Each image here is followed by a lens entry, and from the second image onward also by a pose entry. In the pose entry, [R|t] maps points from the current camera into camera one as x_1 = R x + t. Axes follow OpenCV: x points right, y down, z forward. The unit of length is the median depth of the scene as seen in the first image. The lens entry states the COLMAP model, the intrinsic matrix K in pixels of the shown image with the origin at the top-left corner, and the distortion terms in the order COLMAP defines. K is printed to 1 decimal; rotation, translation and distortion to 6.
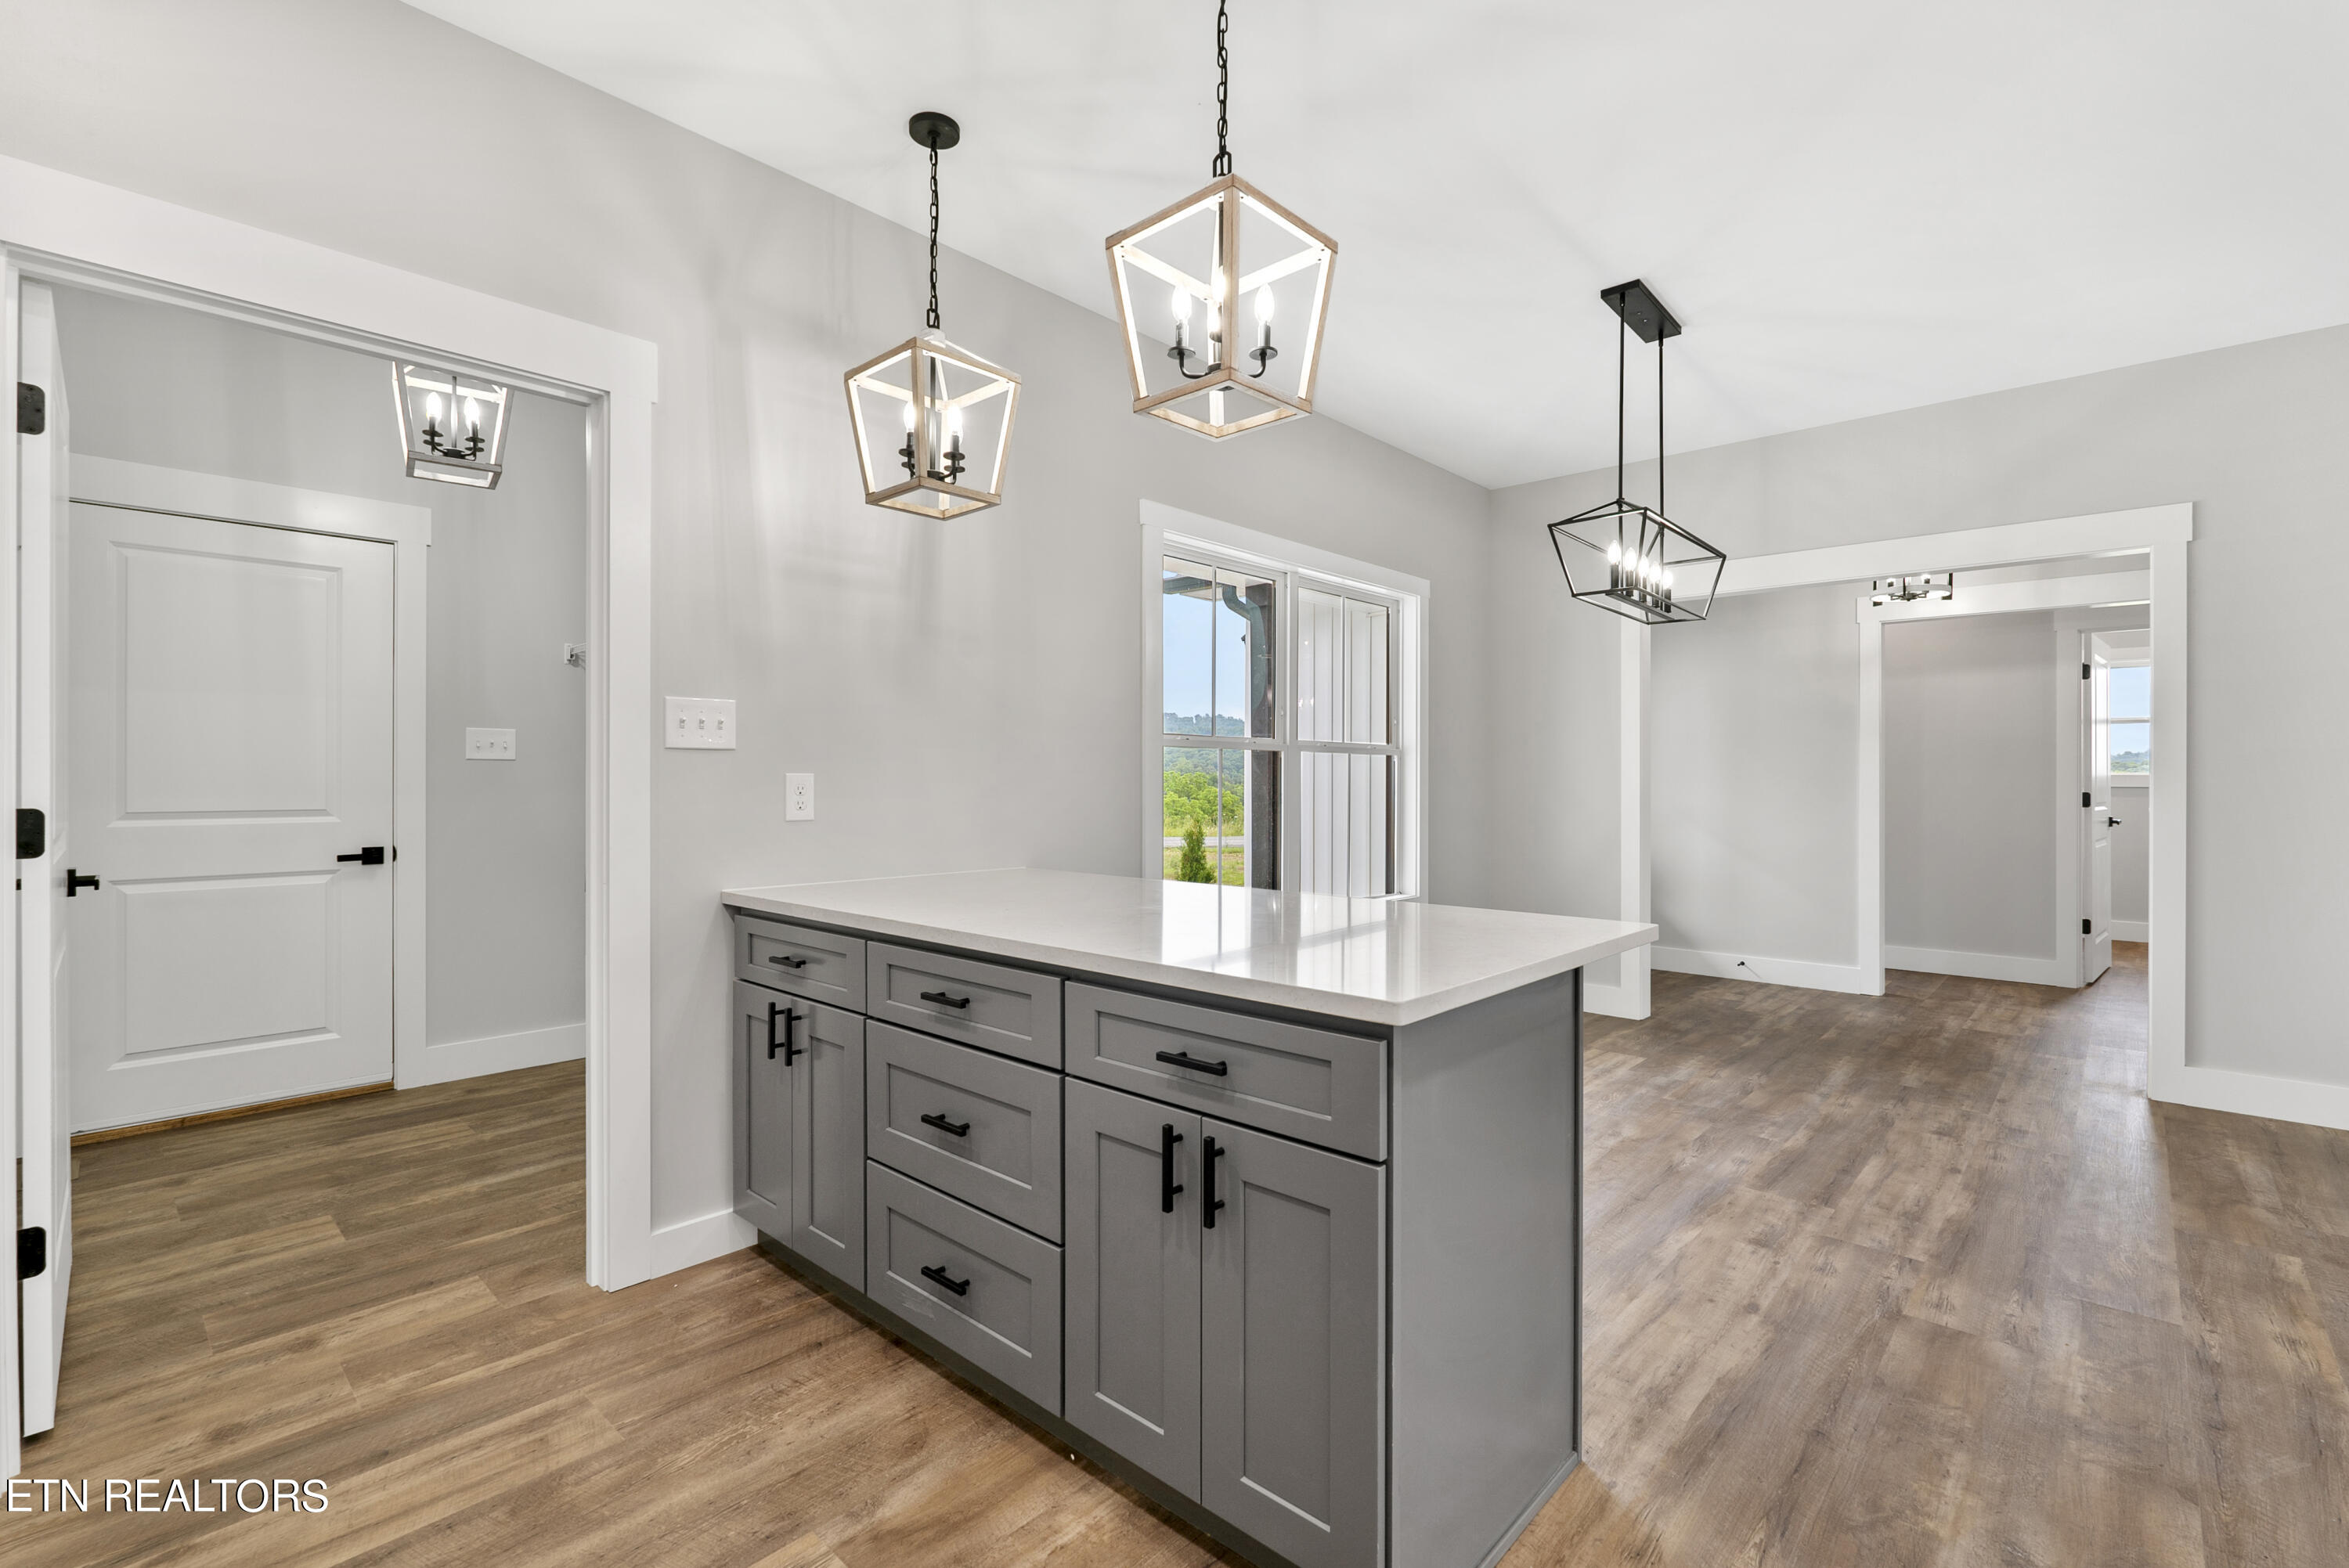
lens RADIAL K [[1033.9, 0, 1176.7], [0, 1033.9, 785.8], [0, 0, 1]] dist [-0.002934, -0.000334]
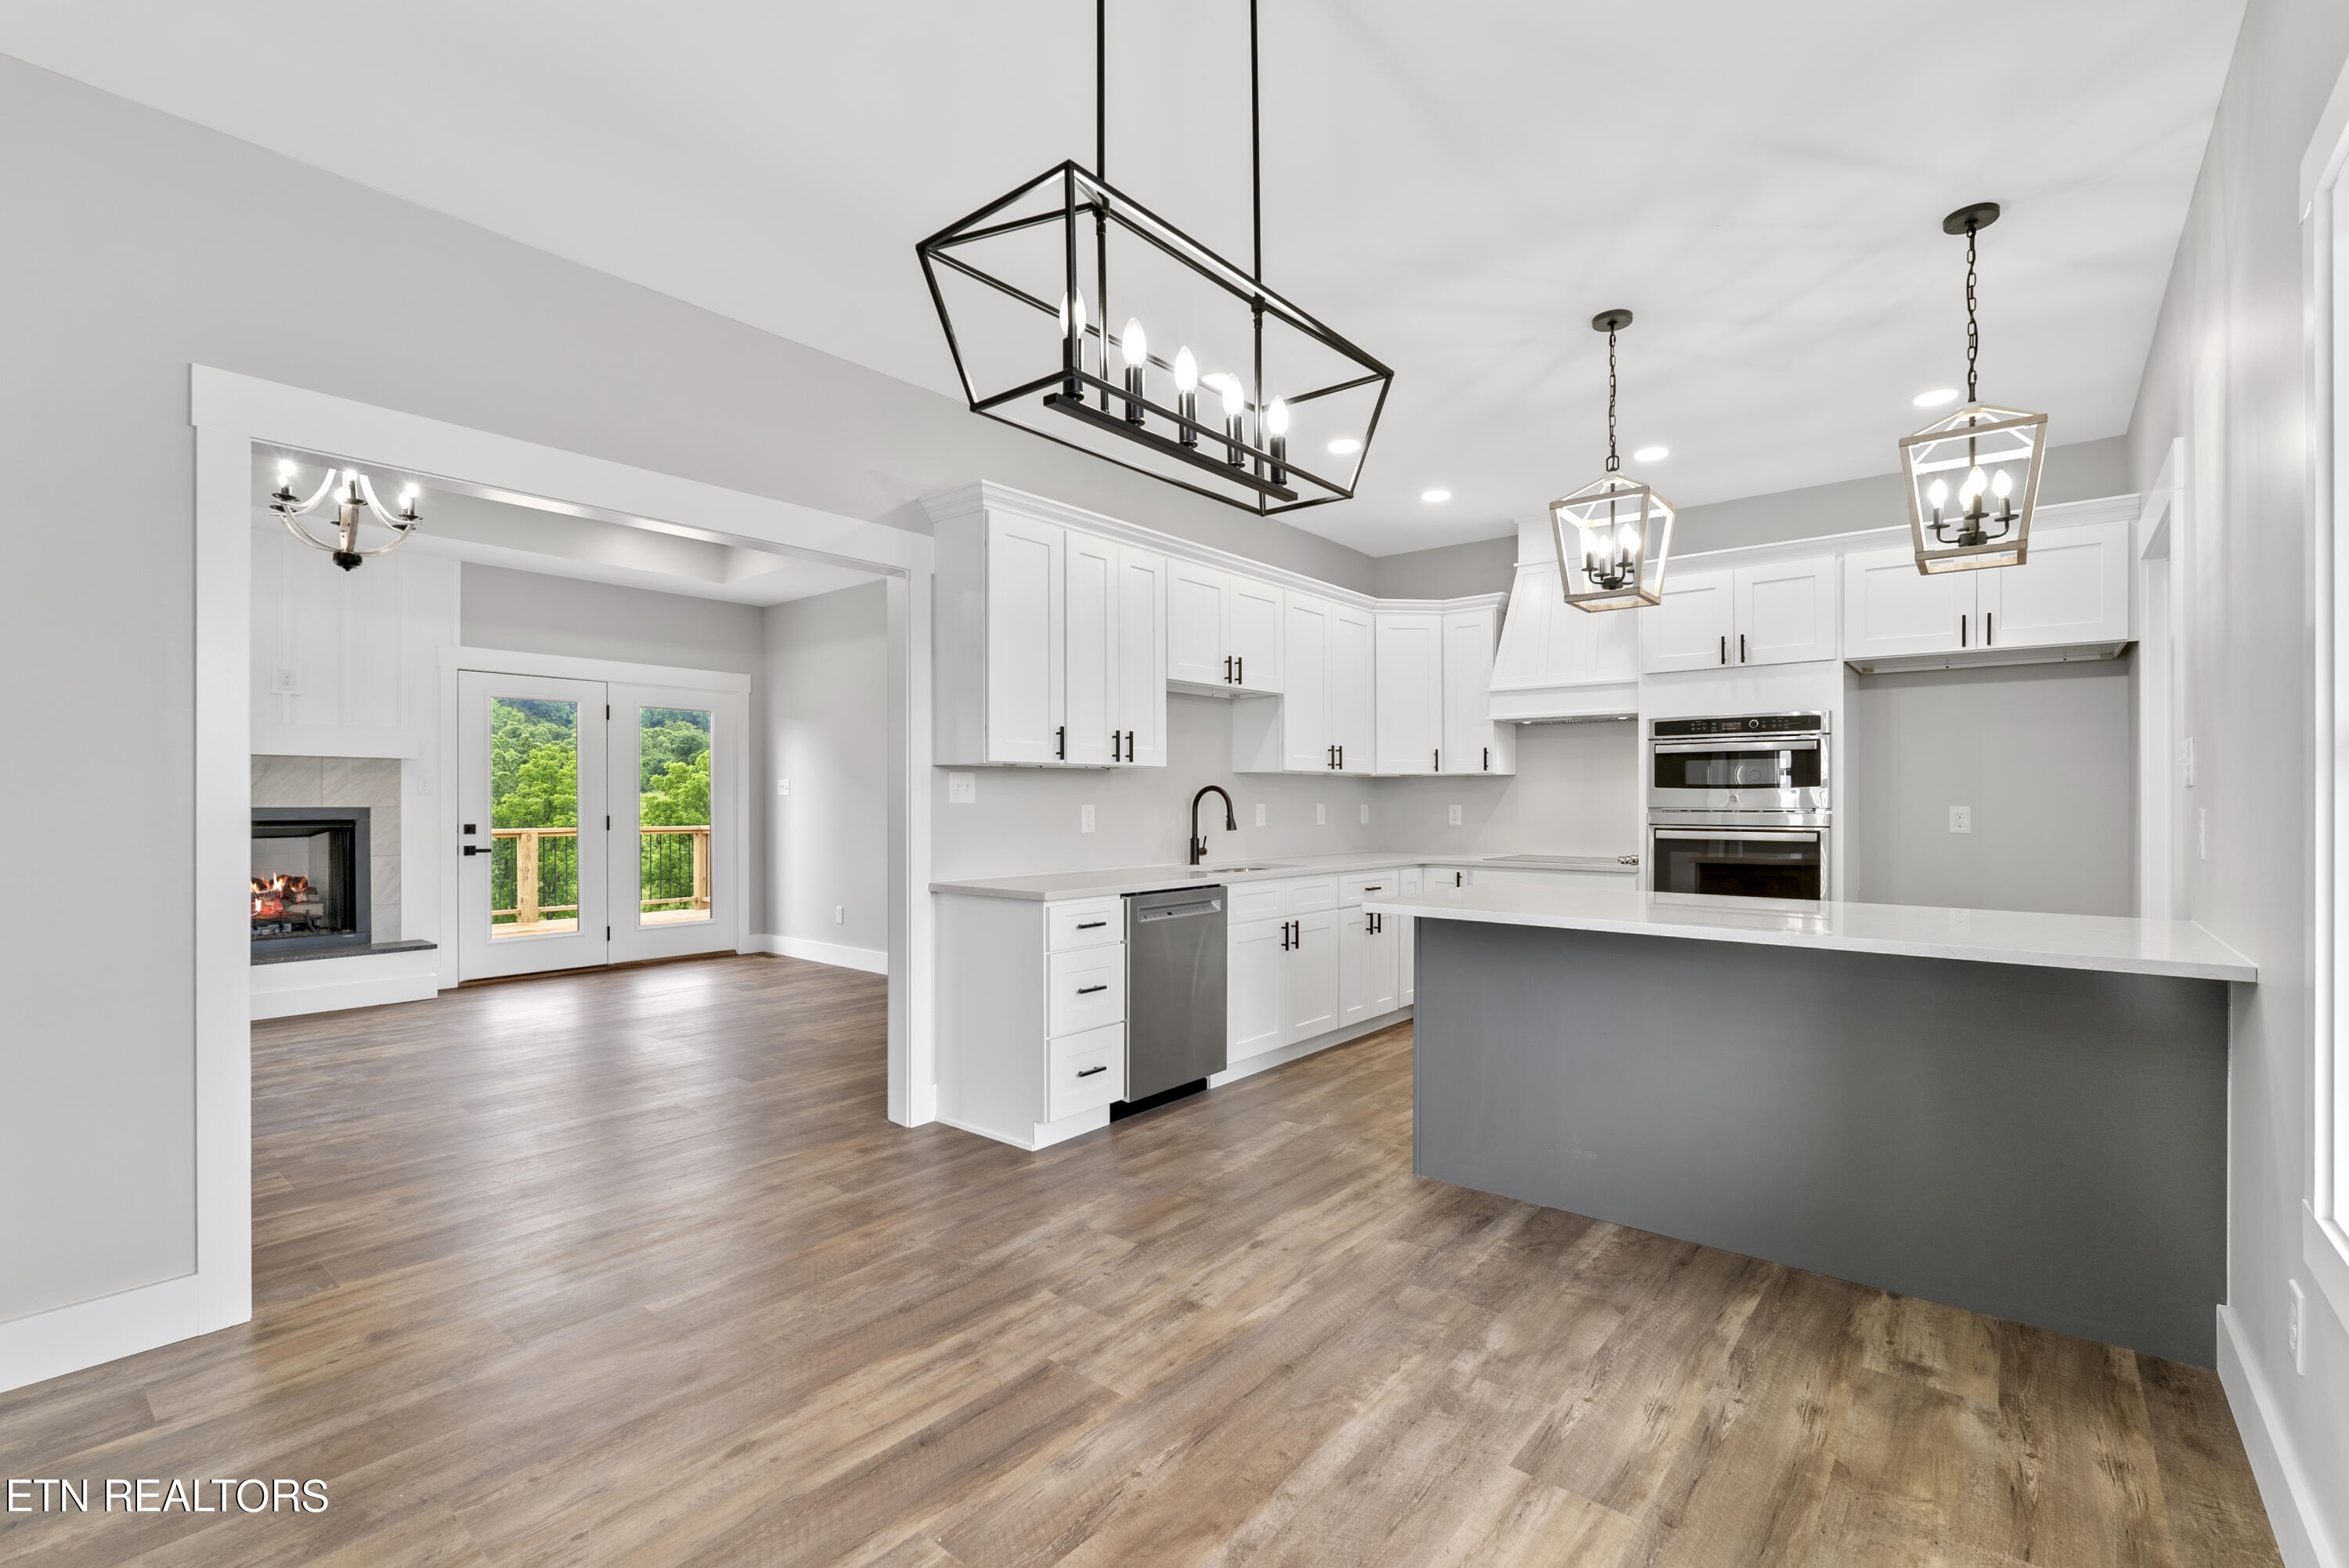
lens RADIAL K [[1032.9, 0, 1176.7], [0, 1032.9, 795.7], [0, 0, 1]] dist [-0.008318, 0.000602]
pose [[-0.998369, -0.003441, -0.056988, 0.641106], [-0.003428, 0.999994, -0.000318, -0.020194], [0.056989, -0.000122, -0.998375, 1.961239]]
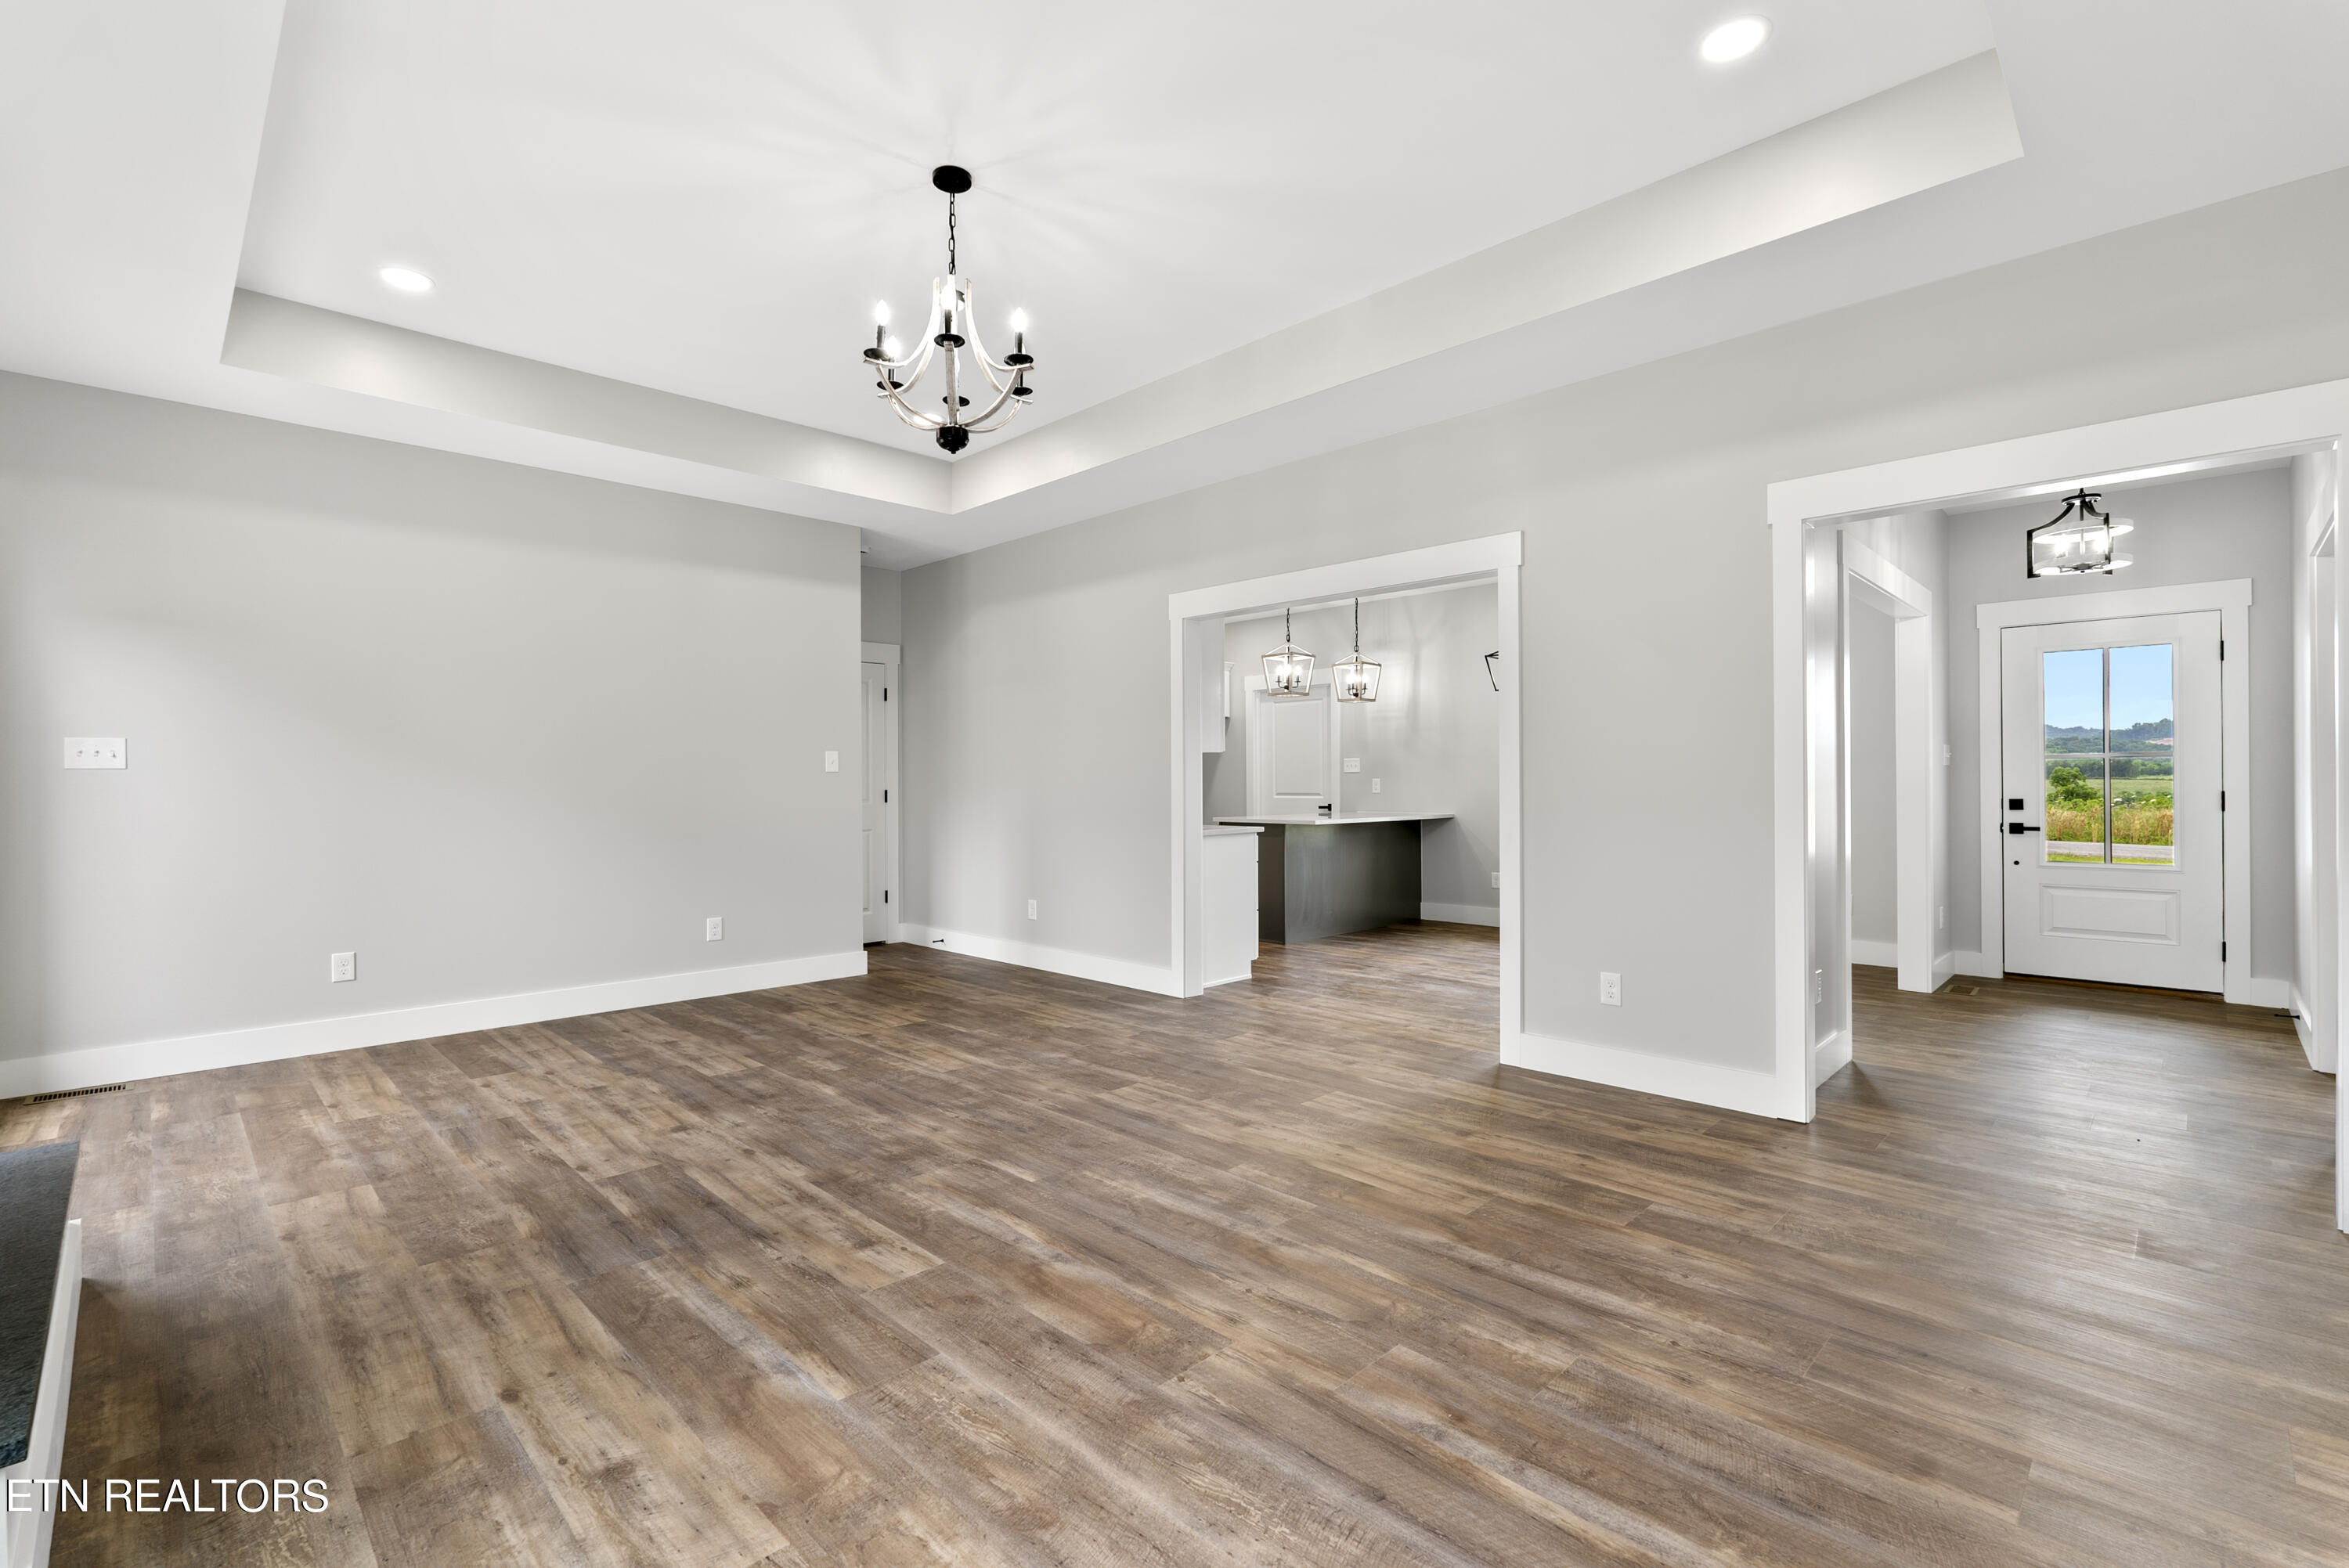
lens RADIAL K [[1038.9, 0, 1169.1], [0, 1038.9, 779.2], [0, 0, 1]] dist [-0.008138, 0.000454]
pose [[-0.038875, -0.005086, -0.999231, 3.151541], [0.000535, 0.999987, -0.005110, 0.007513], [0.999244, -0.000734, -0.038871, 0.484920]]
